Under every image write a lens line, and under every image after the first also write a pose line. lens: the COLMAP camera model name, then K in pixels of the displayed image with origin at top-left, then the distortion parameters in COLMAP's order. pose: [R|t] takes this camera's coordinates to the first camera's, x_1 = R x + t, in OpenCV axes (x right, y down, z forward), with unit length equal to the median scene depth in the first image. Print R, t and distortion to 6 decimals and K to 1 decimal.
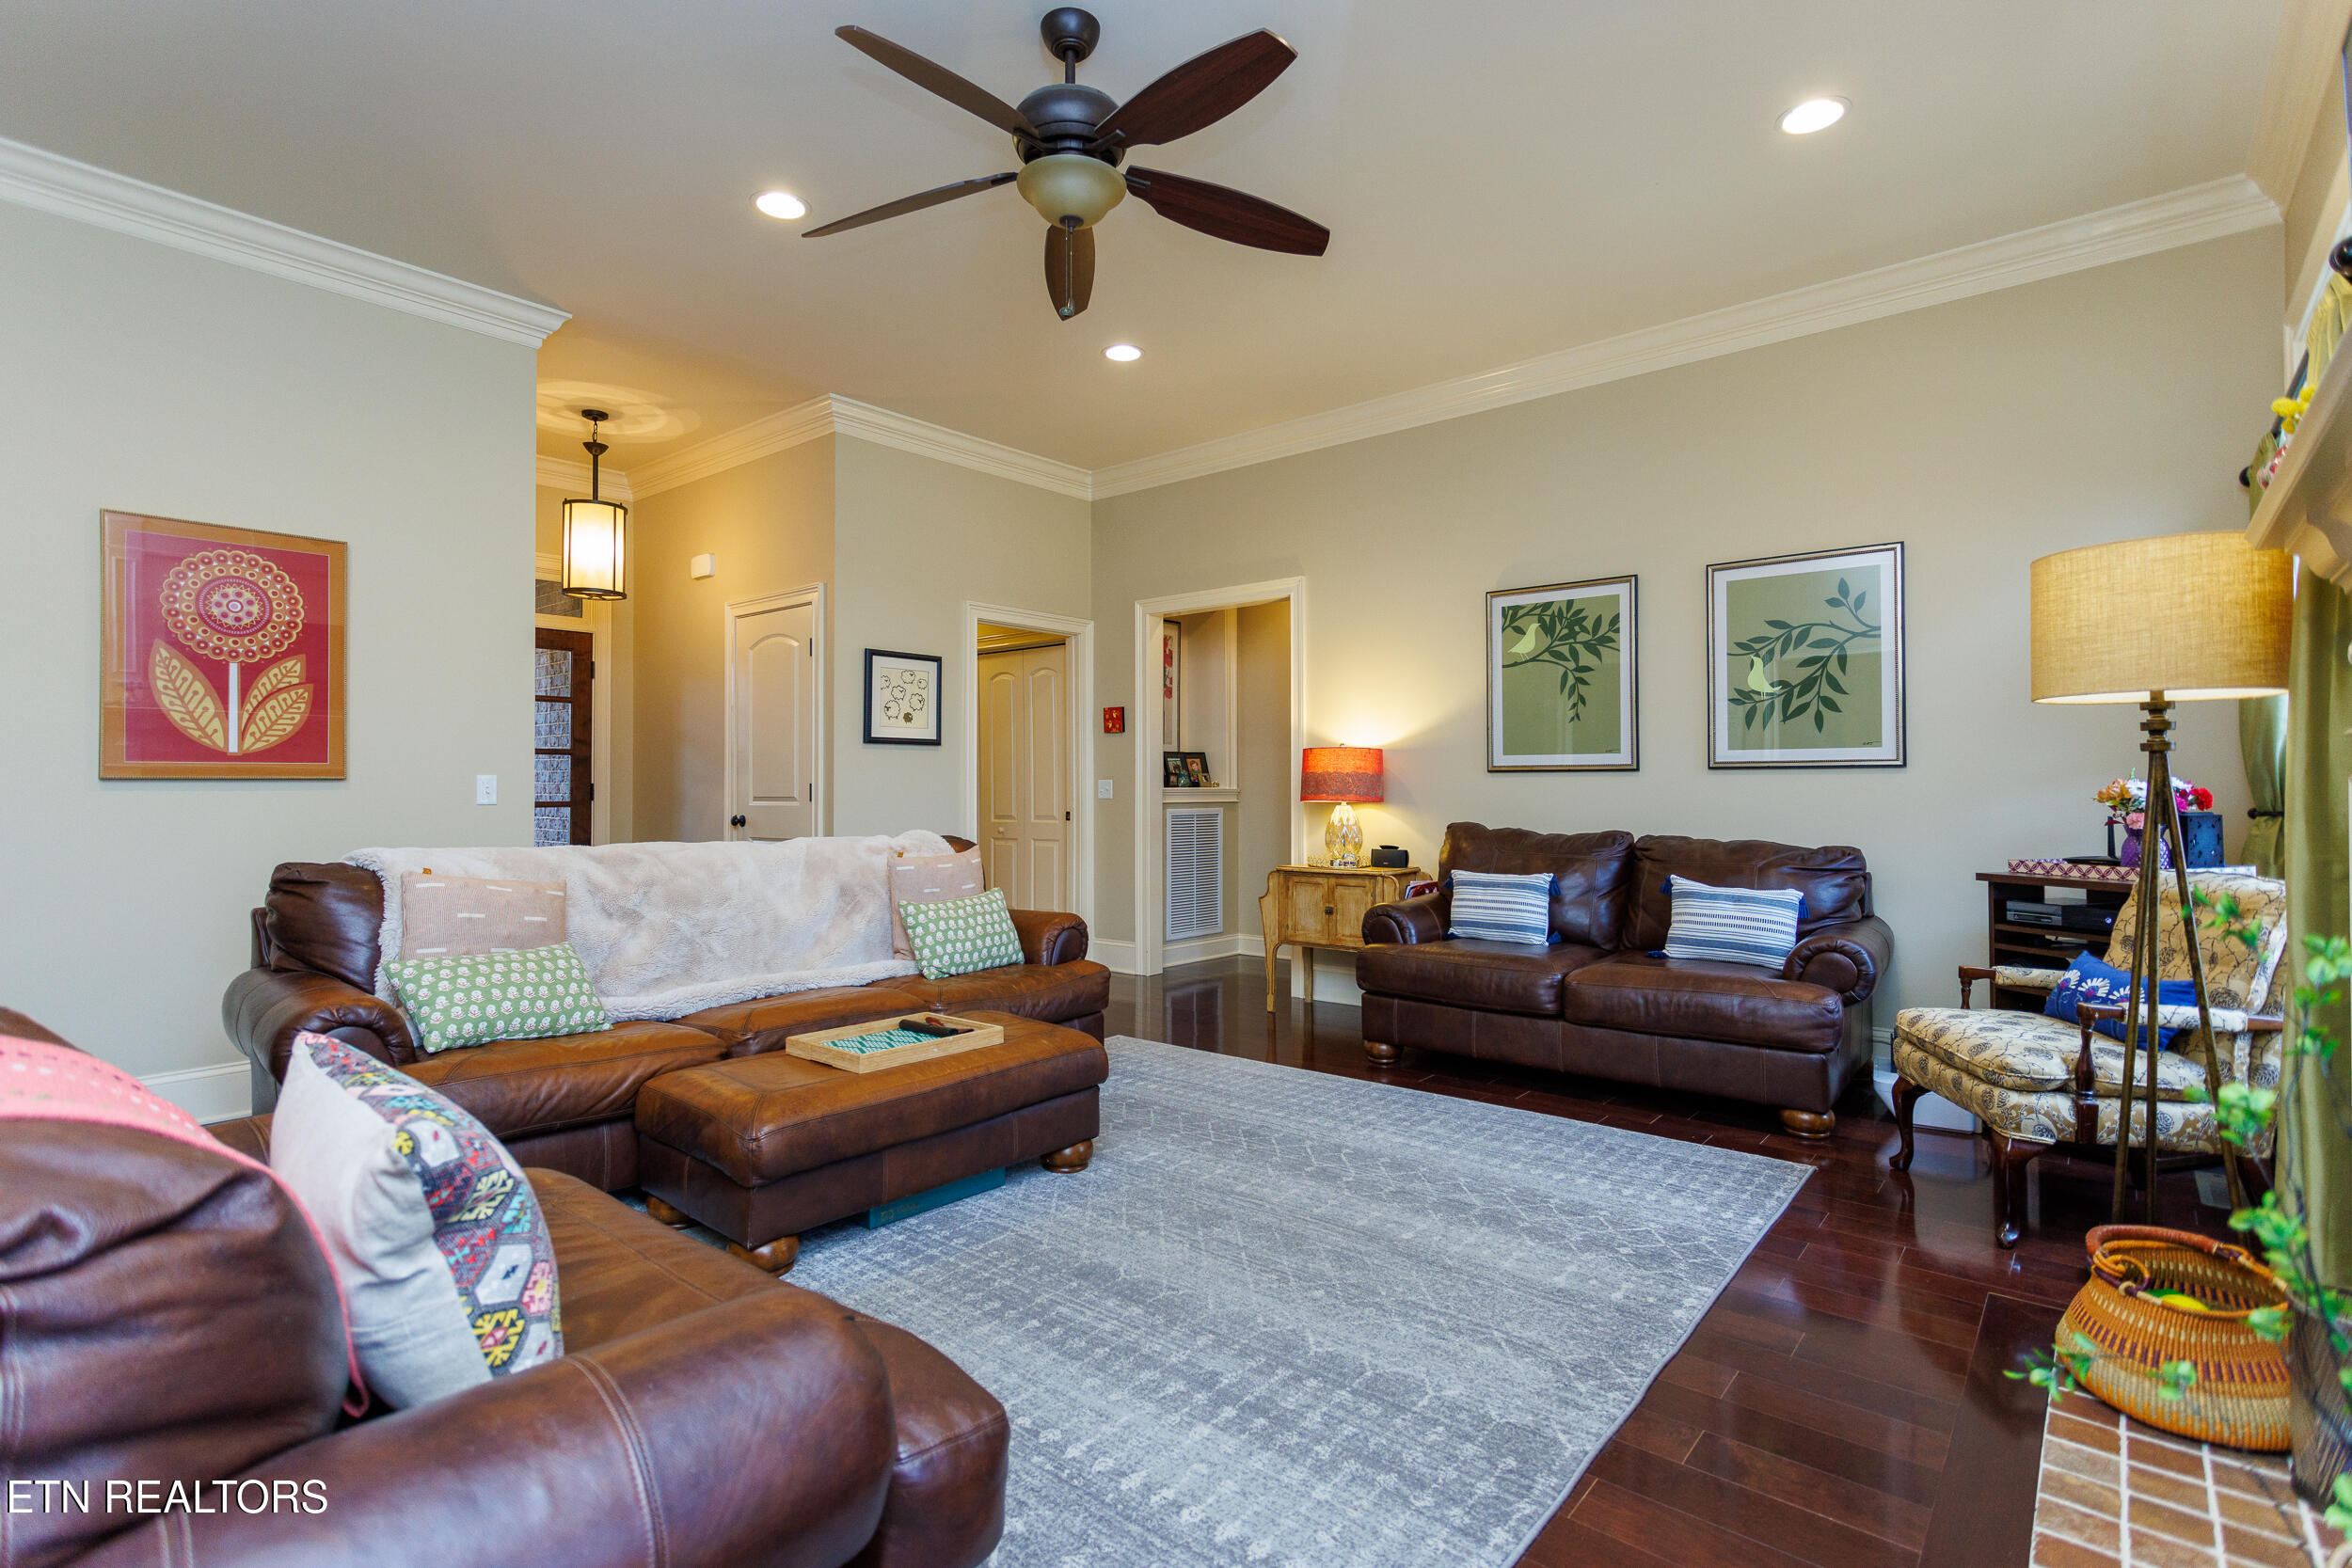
lens RADIAL K [[1167.0, 0, 1171.1], [0, 1167.0, 780.9], [0, 0, 1]] dist [0.003333, 0.000807]
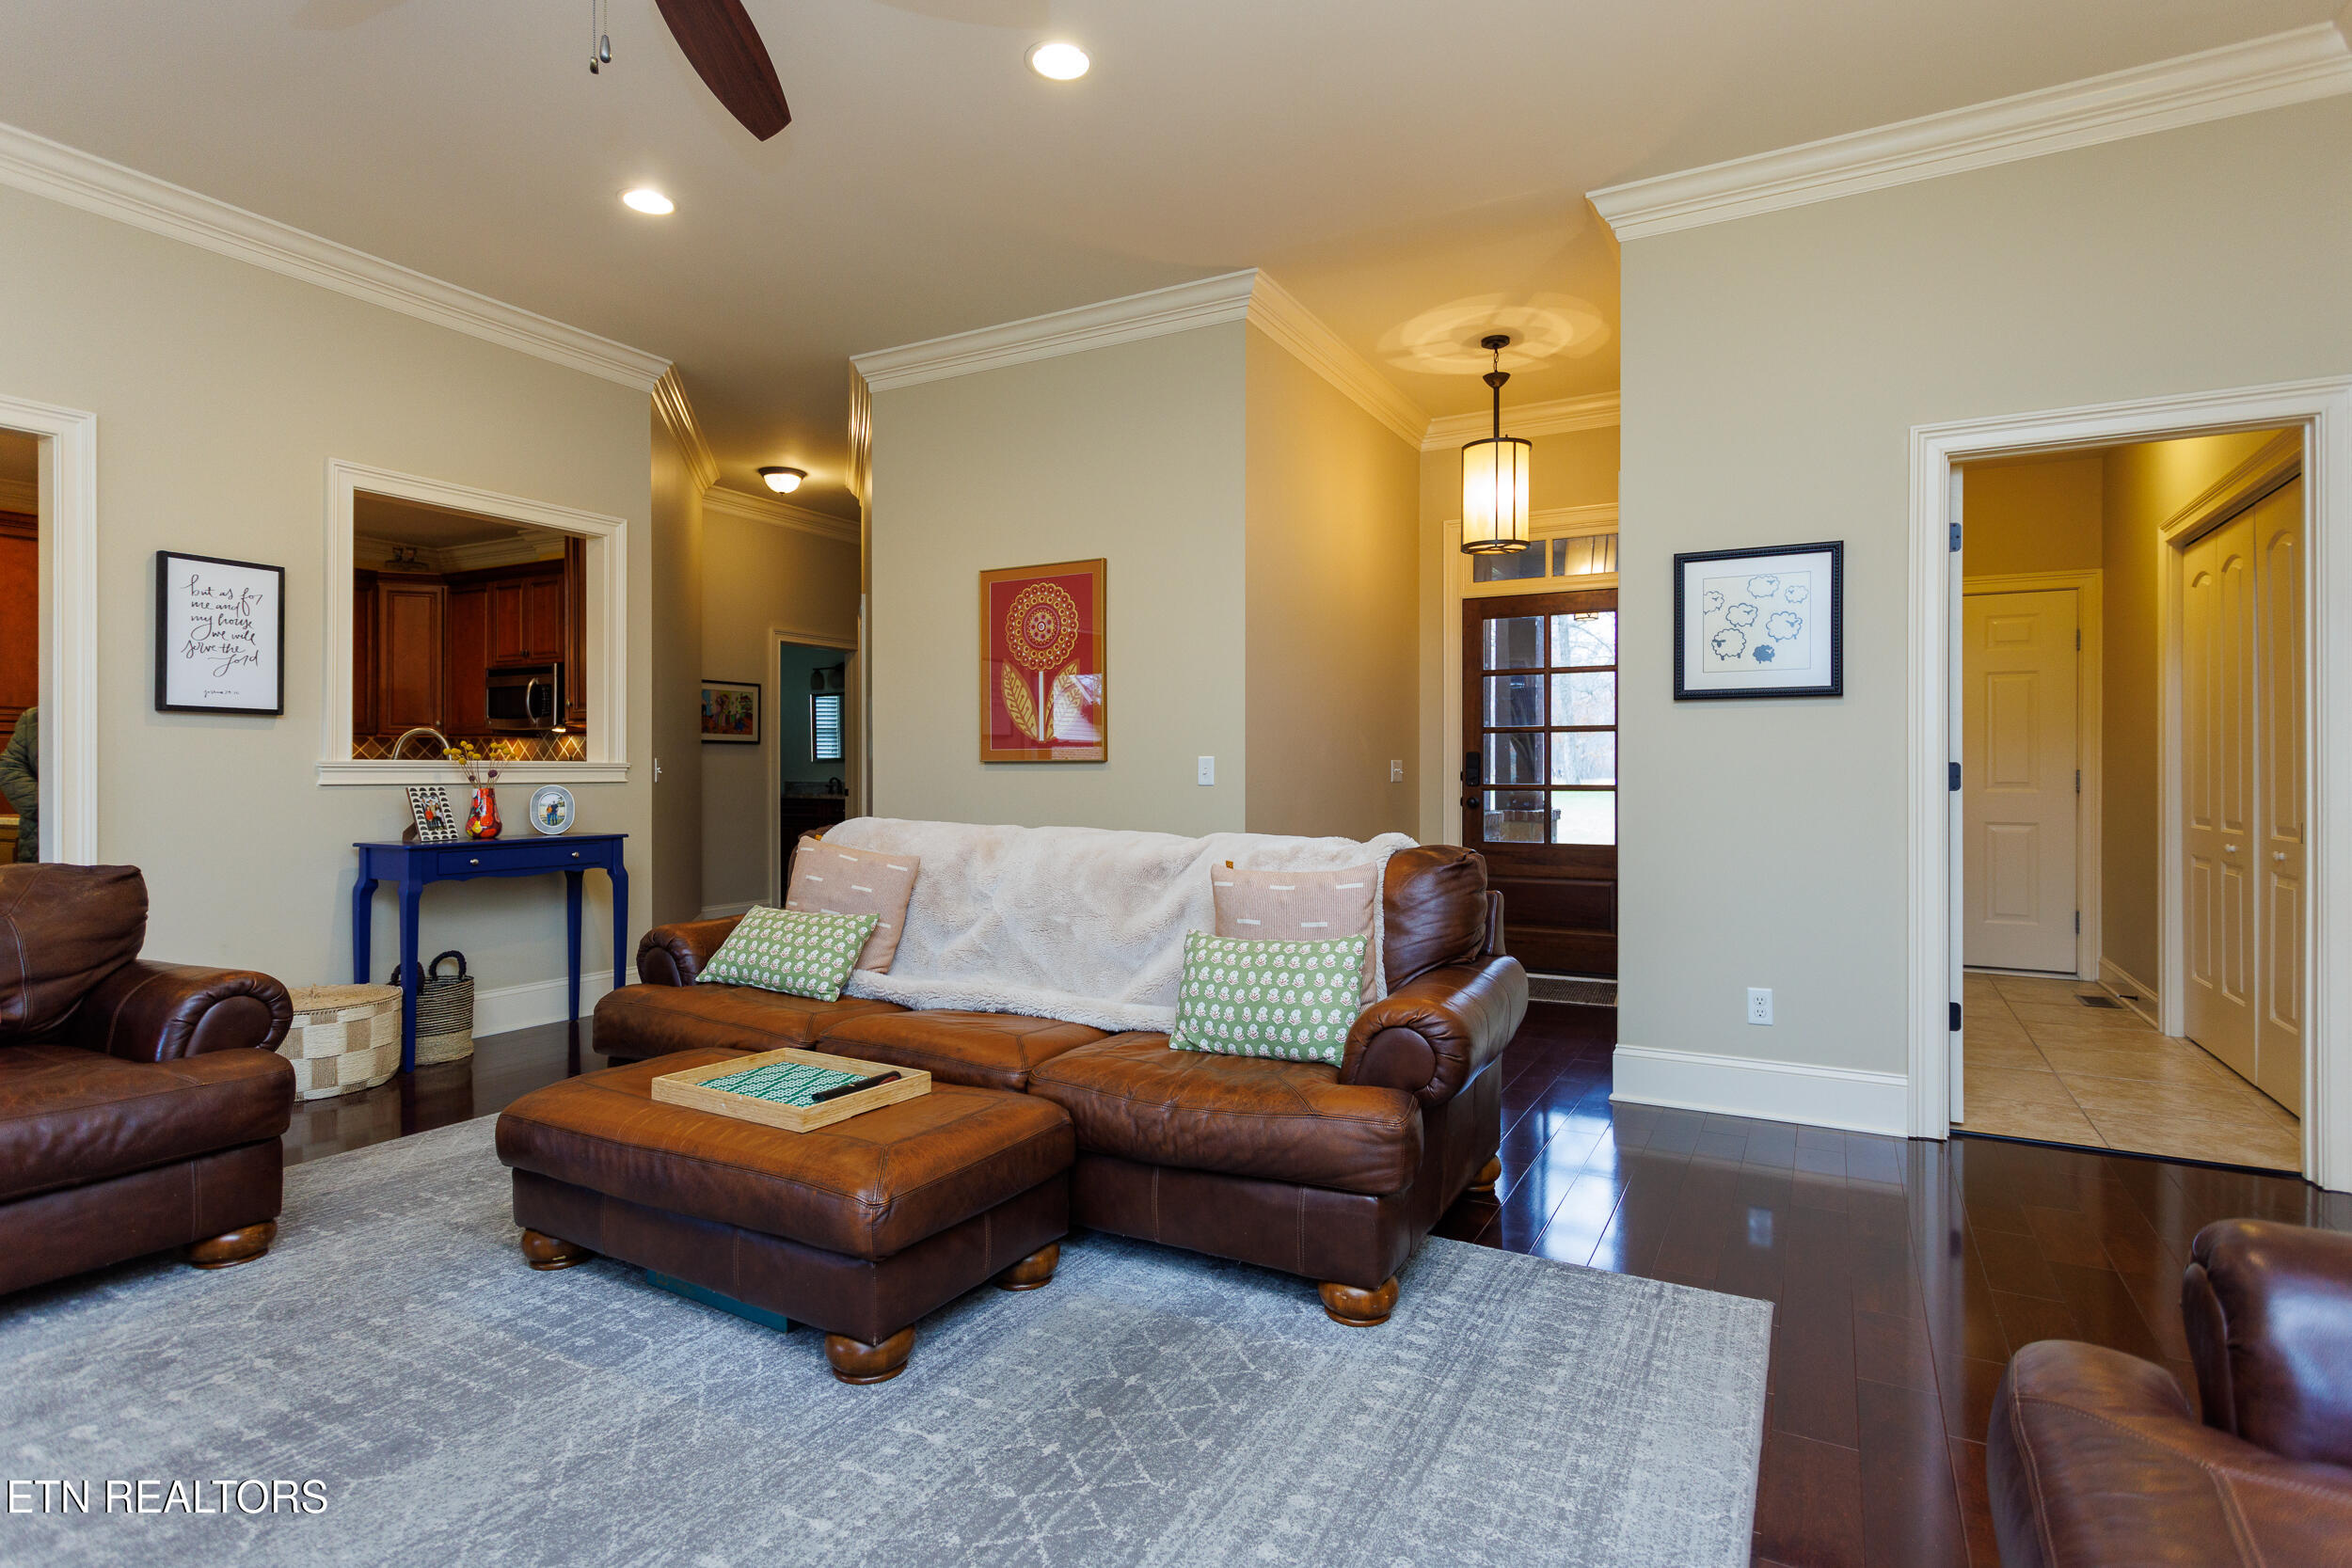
lens RADIAL K [[1167.0, 0, 1177.3], [0, 1167.0, 780.1], [0, 0, 1]] dist [0.003333, 0.000807]
pose [[0.188901, 0.009934, -0.981946, 0.480074], [0.004939, 0.999927, 0.011066, 0.005084], [0.981984, -0.006940, 0.188838, 0.897277]]
